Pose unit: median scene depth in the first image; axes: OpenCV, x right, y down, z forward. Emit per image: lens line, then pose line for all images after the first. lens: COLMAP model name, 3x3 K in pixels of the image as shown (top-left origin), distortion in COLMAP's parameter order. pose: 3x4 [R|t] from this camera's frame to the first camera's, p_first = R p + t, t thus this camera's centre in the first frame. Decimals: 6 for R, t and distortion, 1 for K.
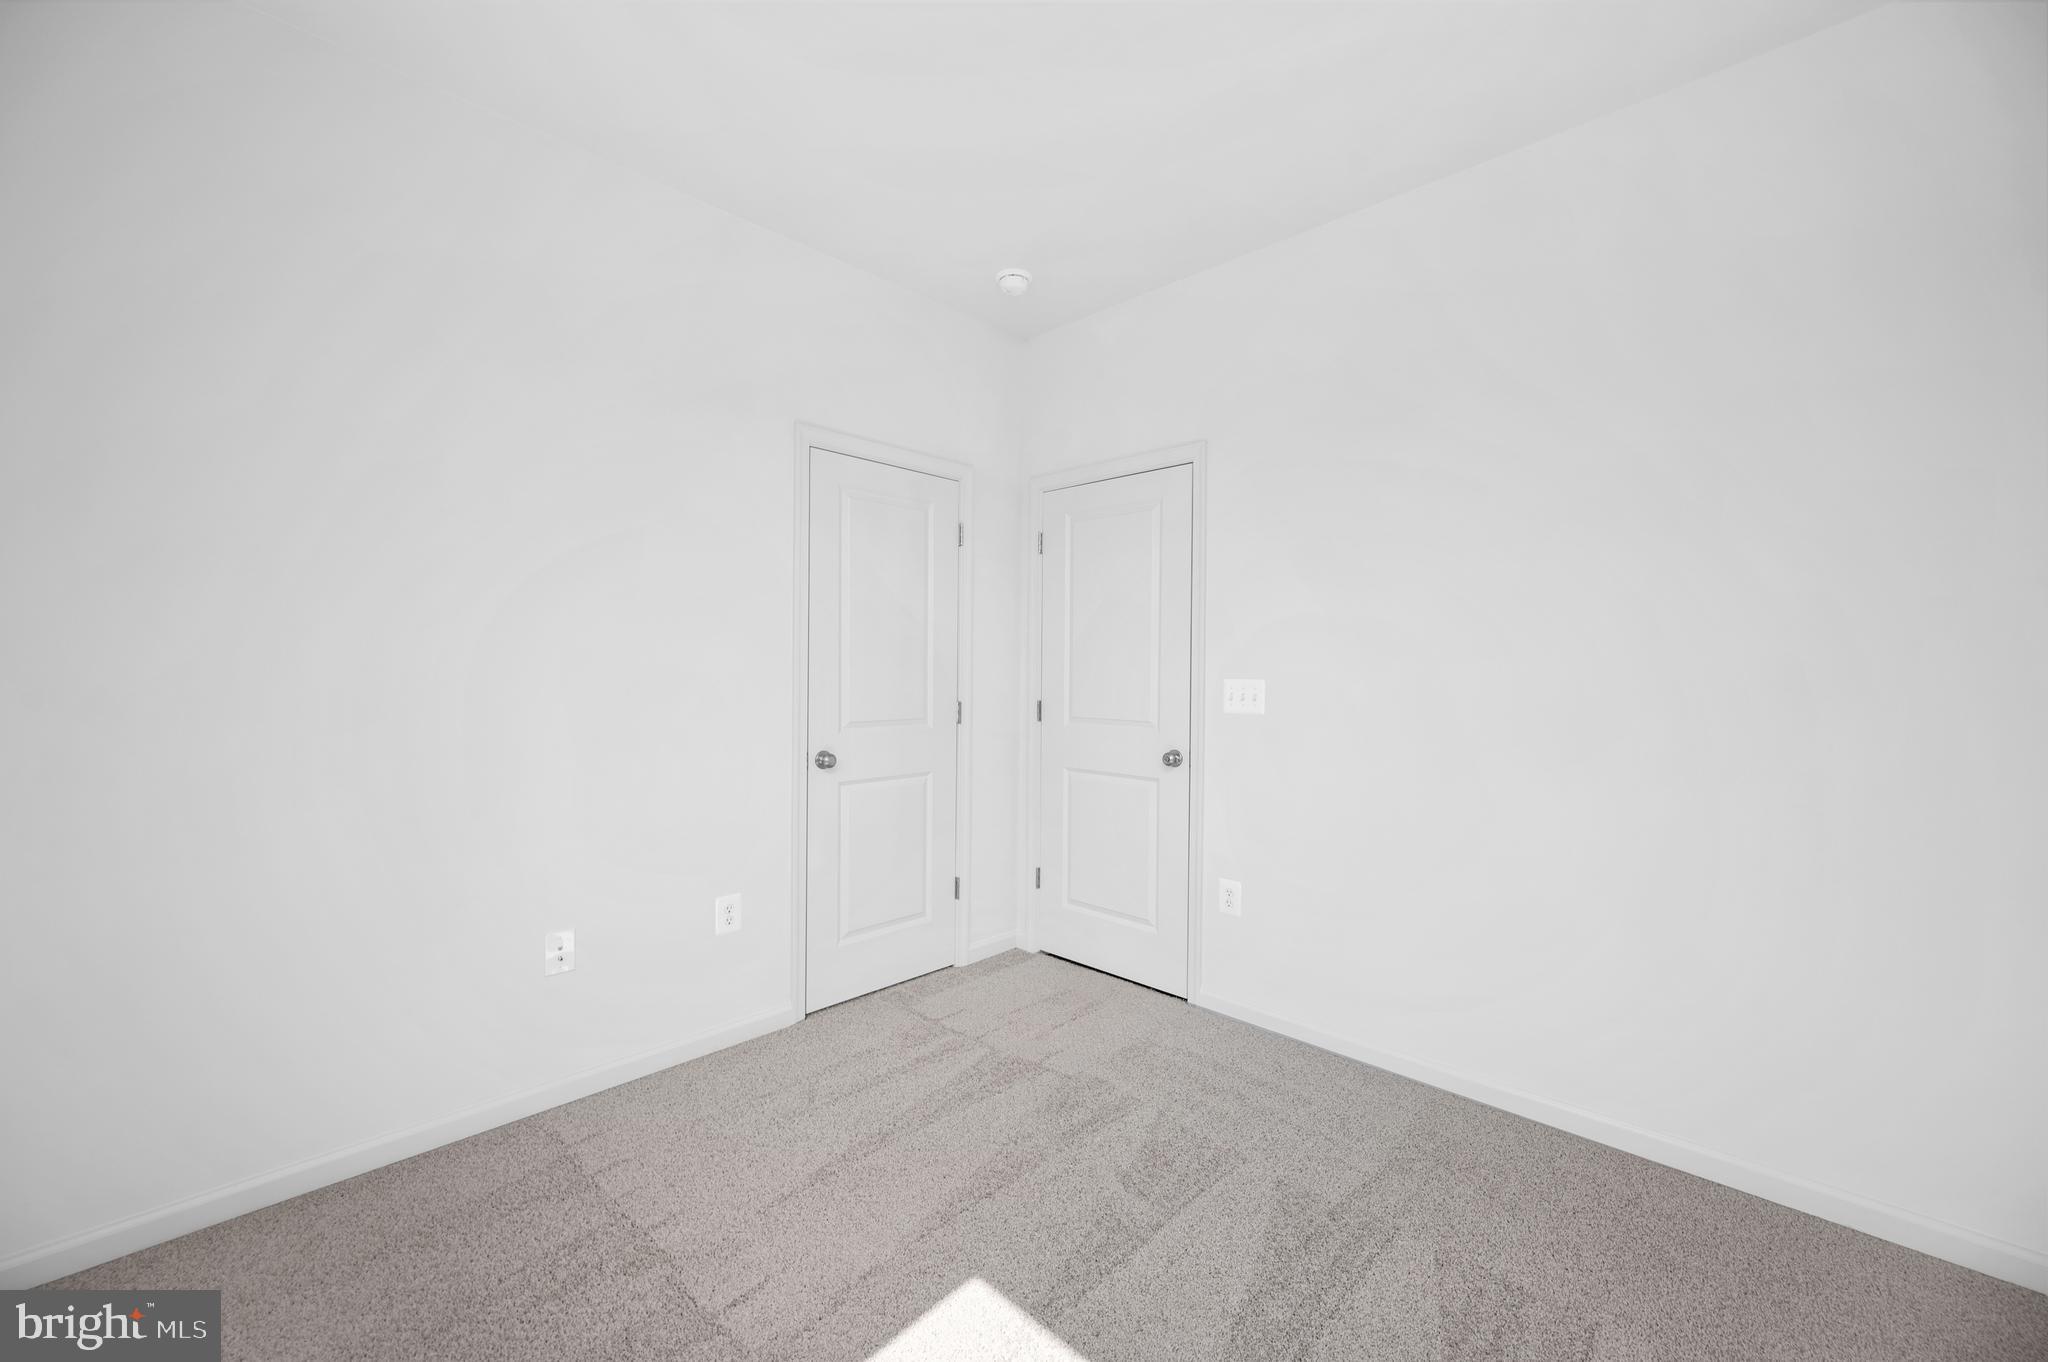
lens RADIAL K [[809.4, 0, 1033.5], [0, 809.4, 694.8], [0, 0, 1]] dist [-0.000633, -0.000154]
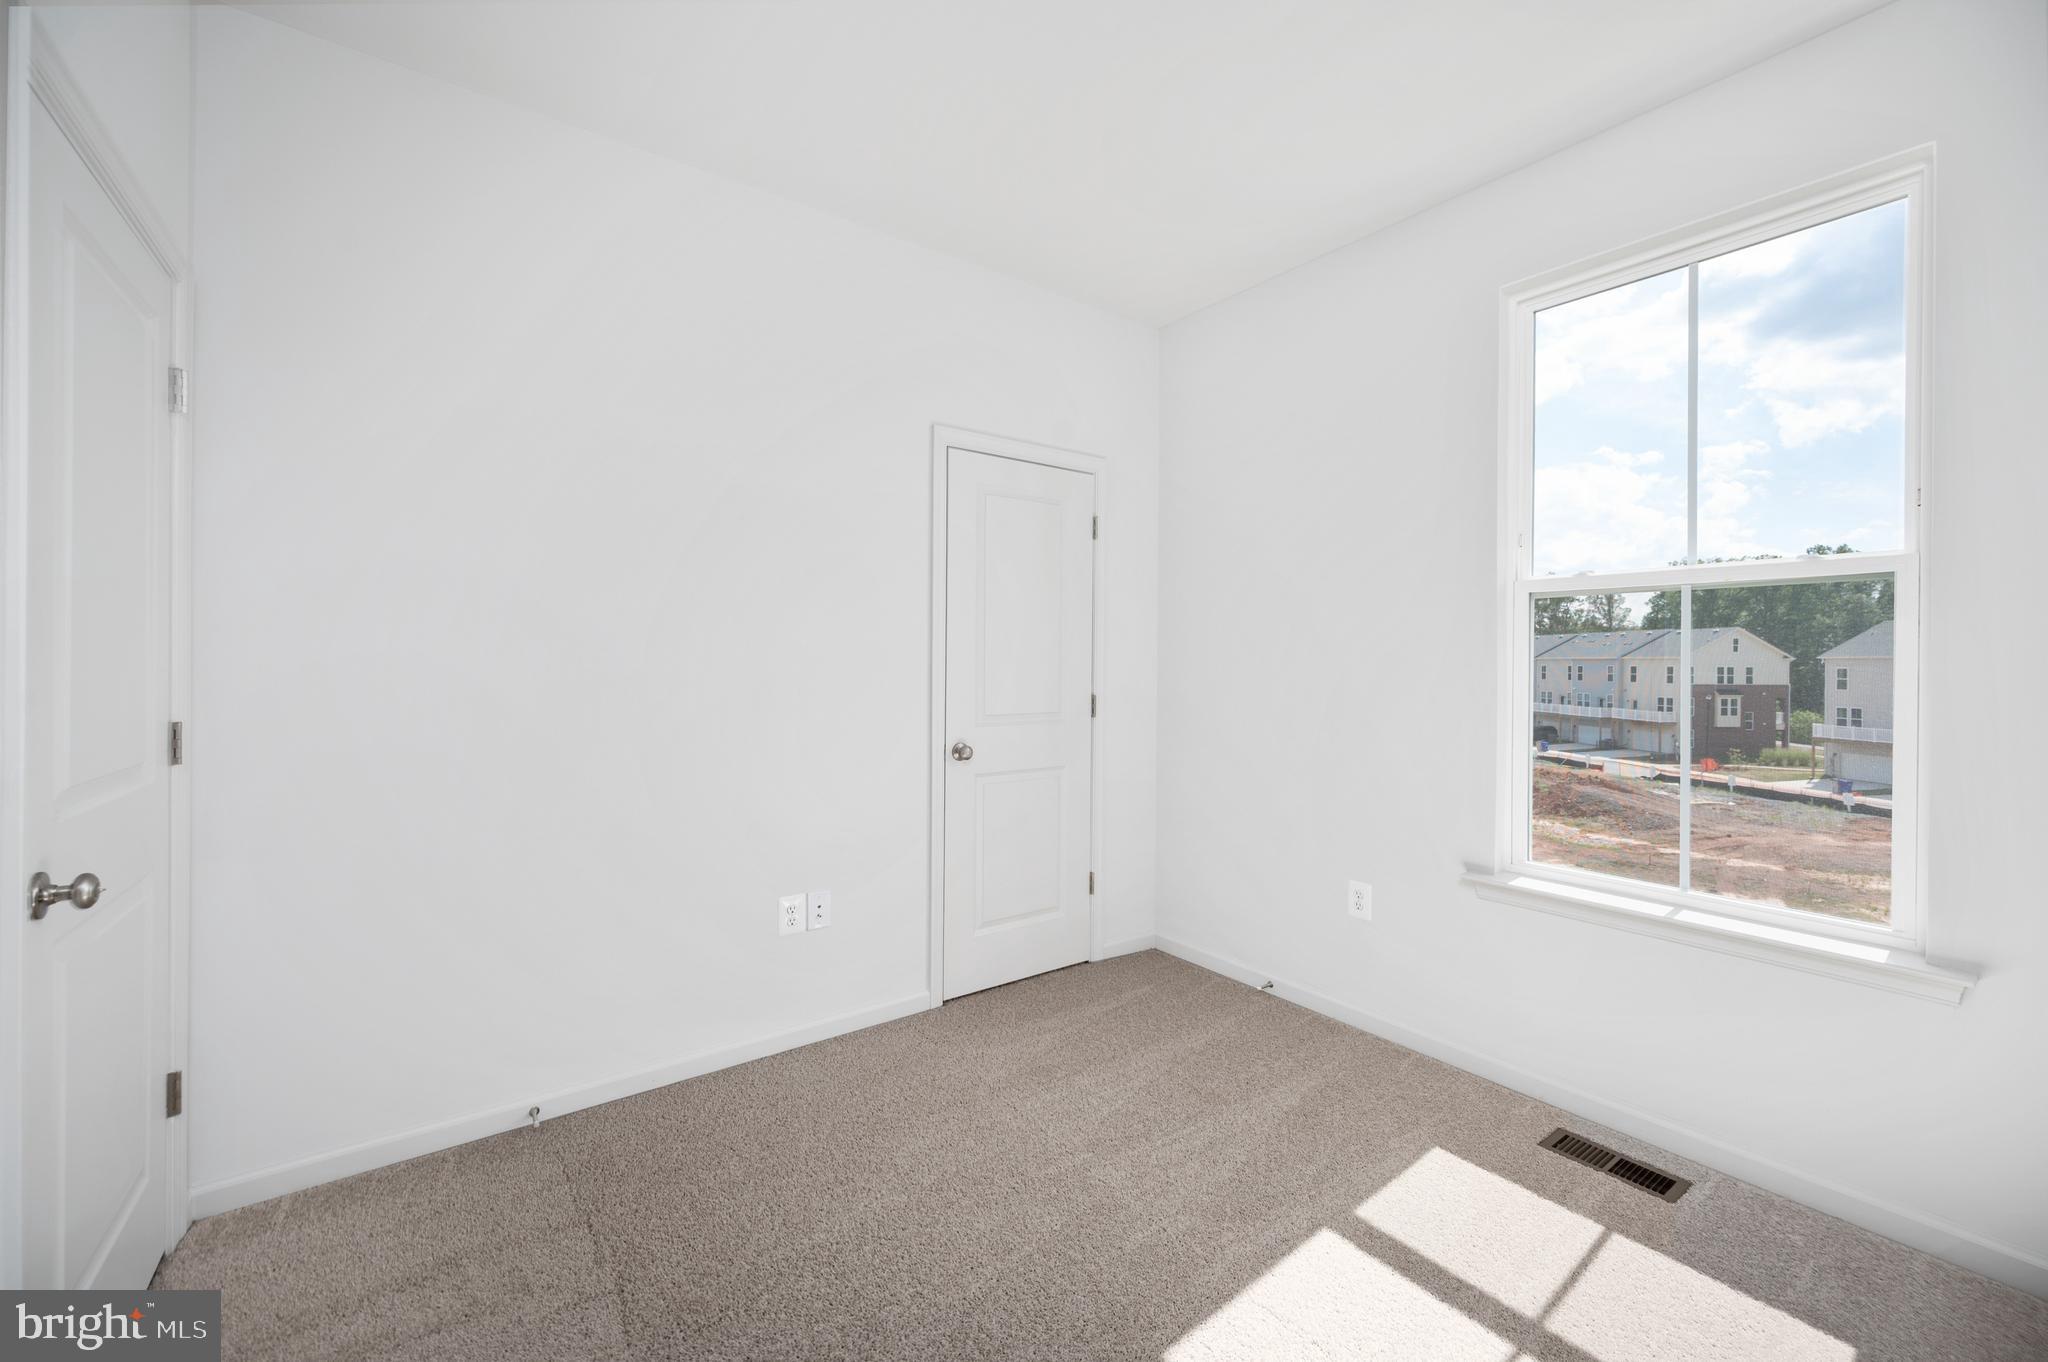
lens RADIAL K [[809.4, 0, 1024.7], [0, 809.4, 679.7], [0, 0, 1]] dist [-0.000633, -0.000154]
pose [[0.982900, -0.001398, -0.184133, 0.078347], [-0.000530, 0.999946, -0.010416, -0.001626], [0.184137, 0.010335, 0.982846, 0.092833]]
